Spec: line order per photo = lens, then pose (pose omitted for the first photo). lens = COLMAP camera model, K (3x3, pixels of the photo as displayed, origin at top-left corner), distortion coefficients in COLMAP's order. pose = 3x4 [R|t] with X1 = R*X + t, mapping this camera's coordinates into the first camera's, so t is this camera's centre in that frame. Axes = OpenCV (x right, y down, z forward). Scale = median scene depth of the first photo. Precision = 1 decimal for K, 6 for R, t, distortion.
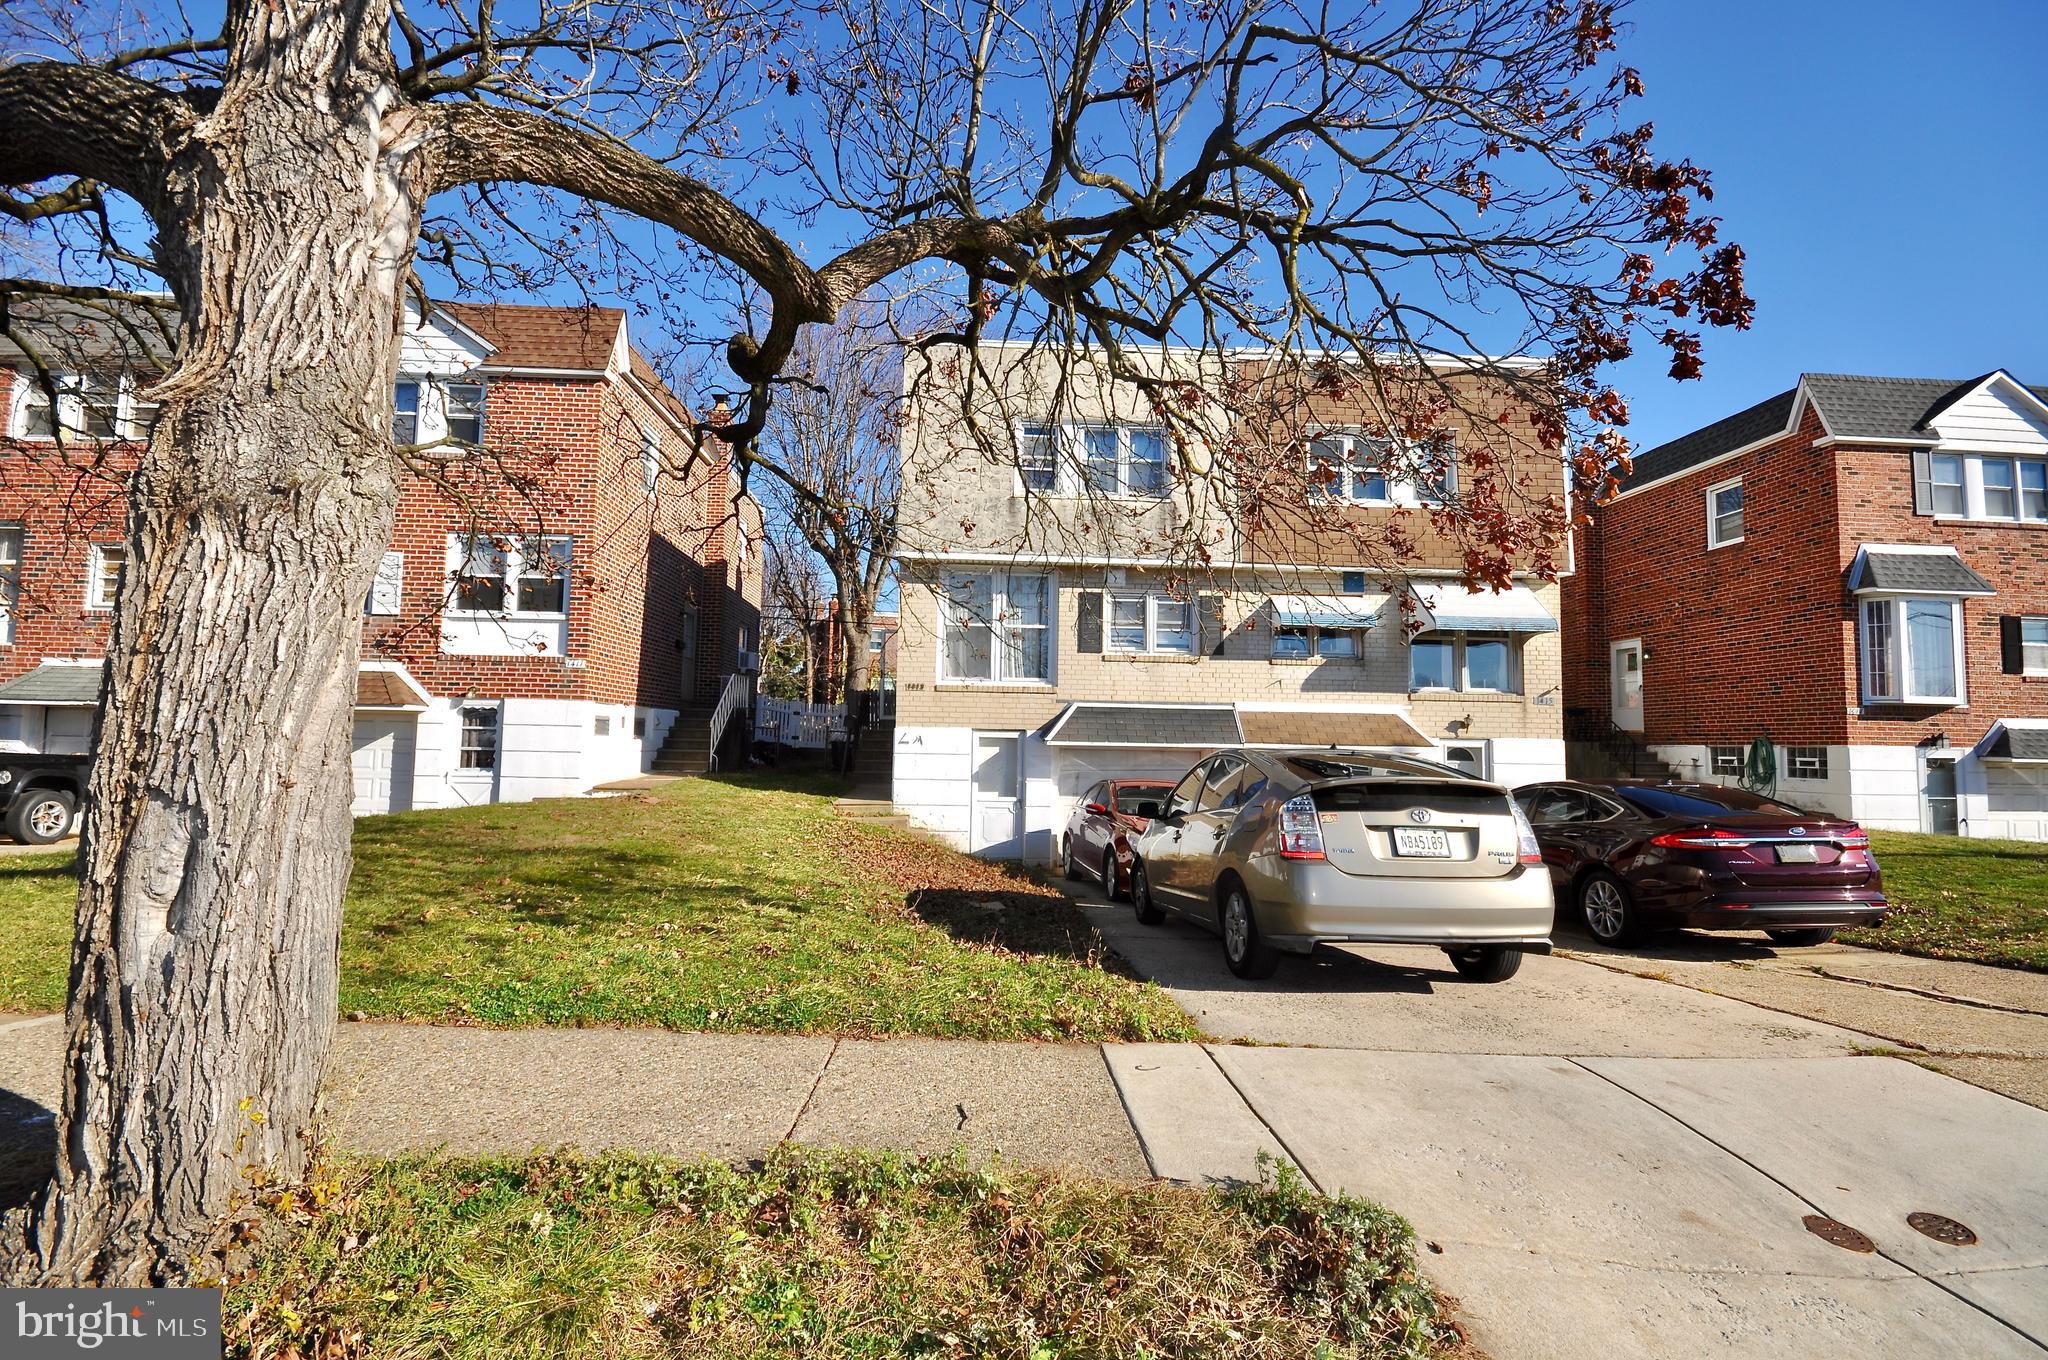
lens RADIAL K [[936.4, 0, 1025.3], [0, 936.4, 683.1], [0, 0, 1]] dist [0.004319, -0.006309]
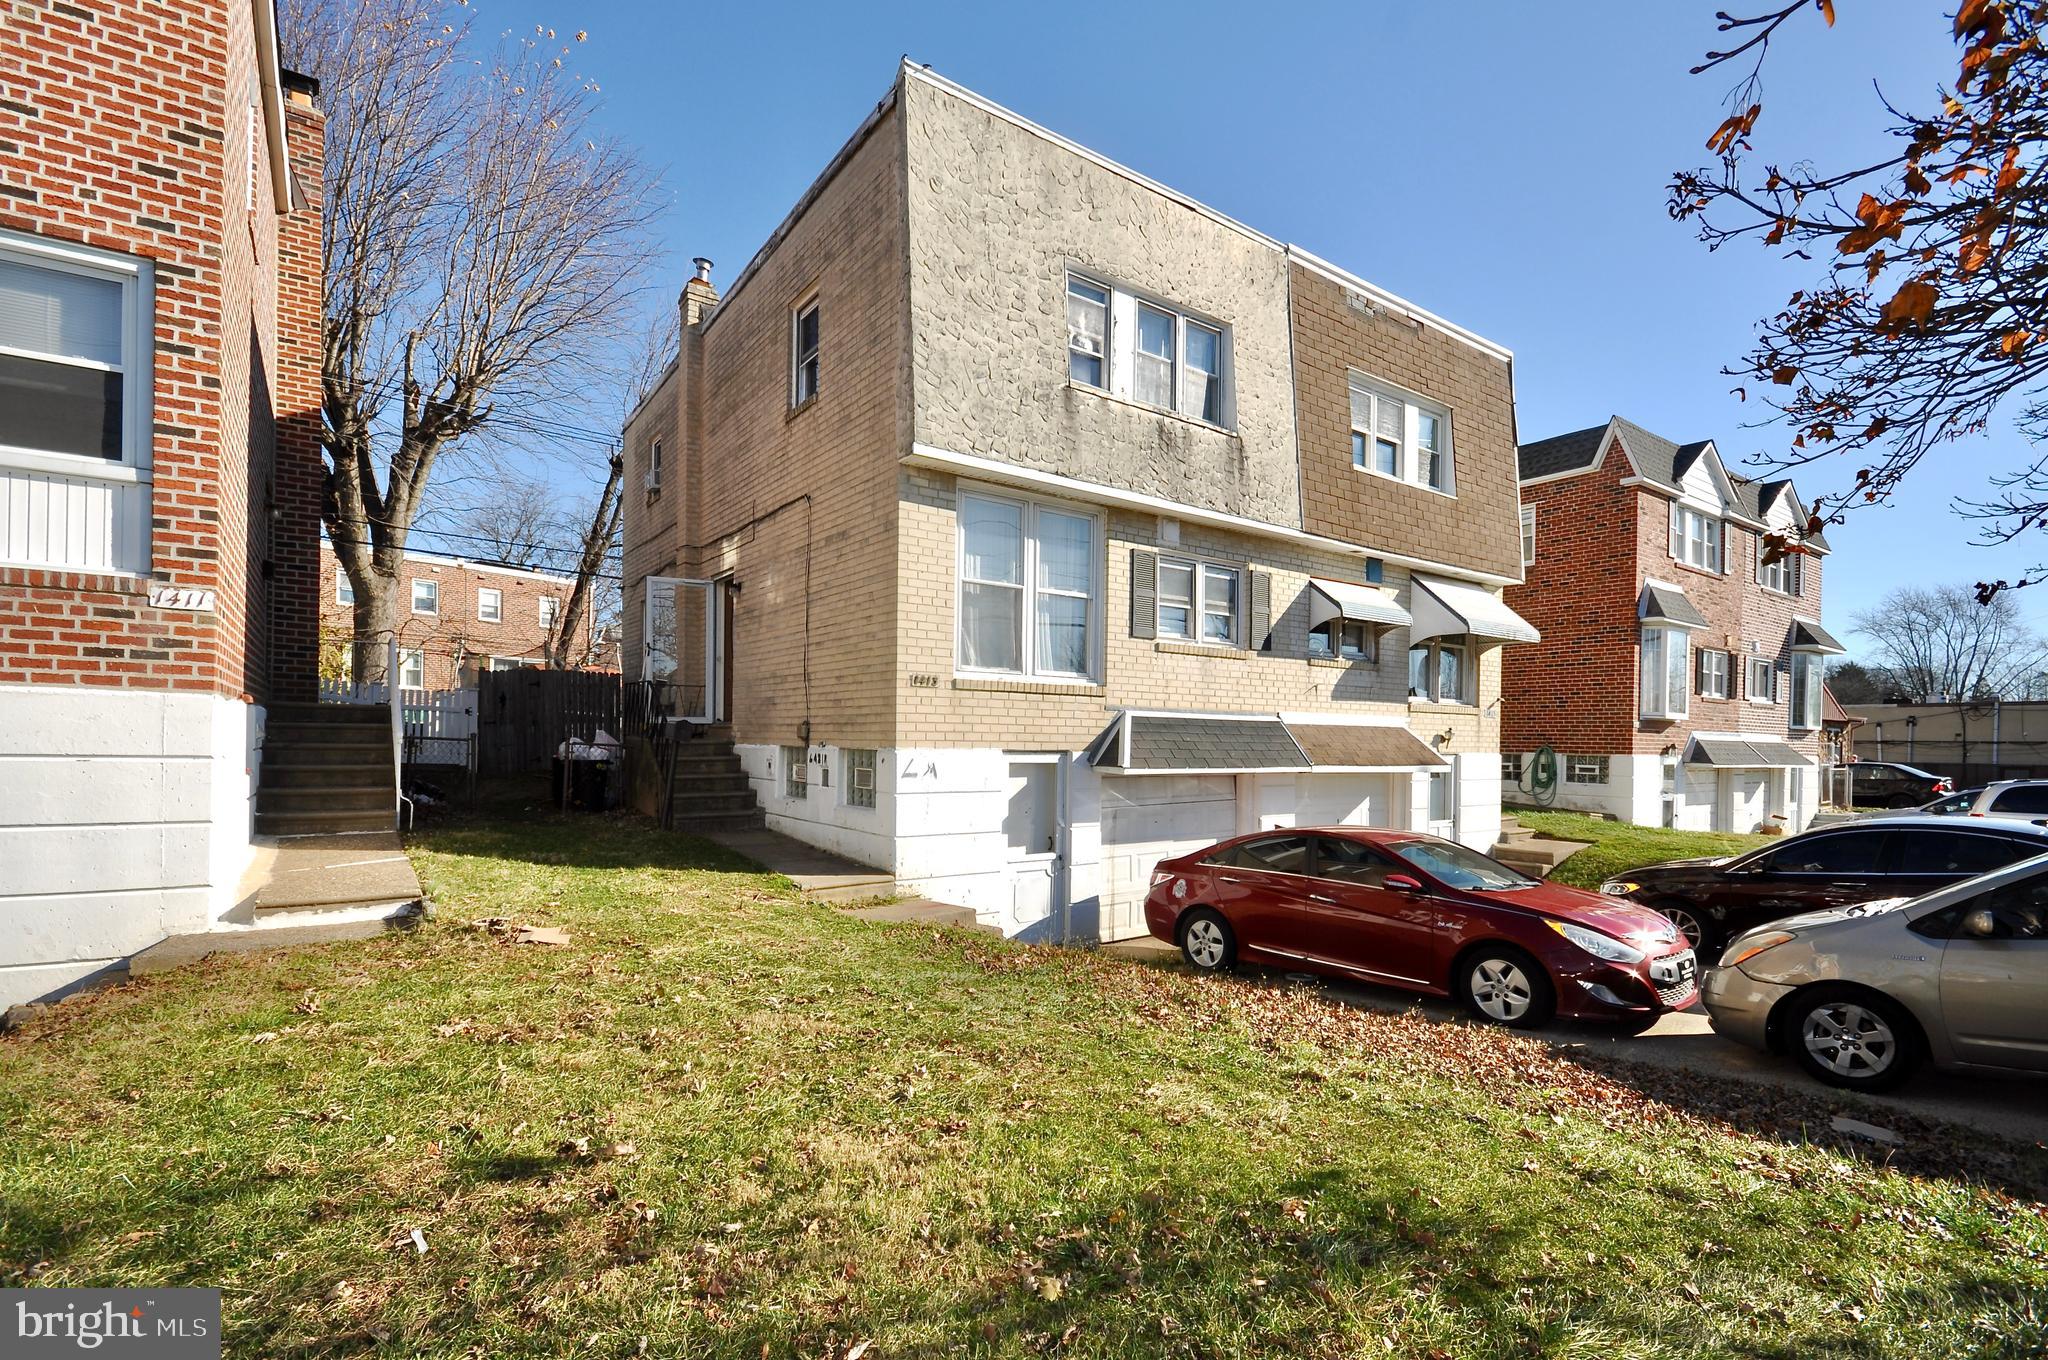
lens RADIAL K [[936.4, 0, 1009.4], [0, 936.4, 747.0], [0, 0, 1]] dist [0.004319, -0.006309]
pose [[0.842722, -0.009415, 0.538266, -0.385988], [-0.038023, 0.996309, 0.076957, -0.002069], [-0.537004, -0.085320, 0.839254, 0.461737]]
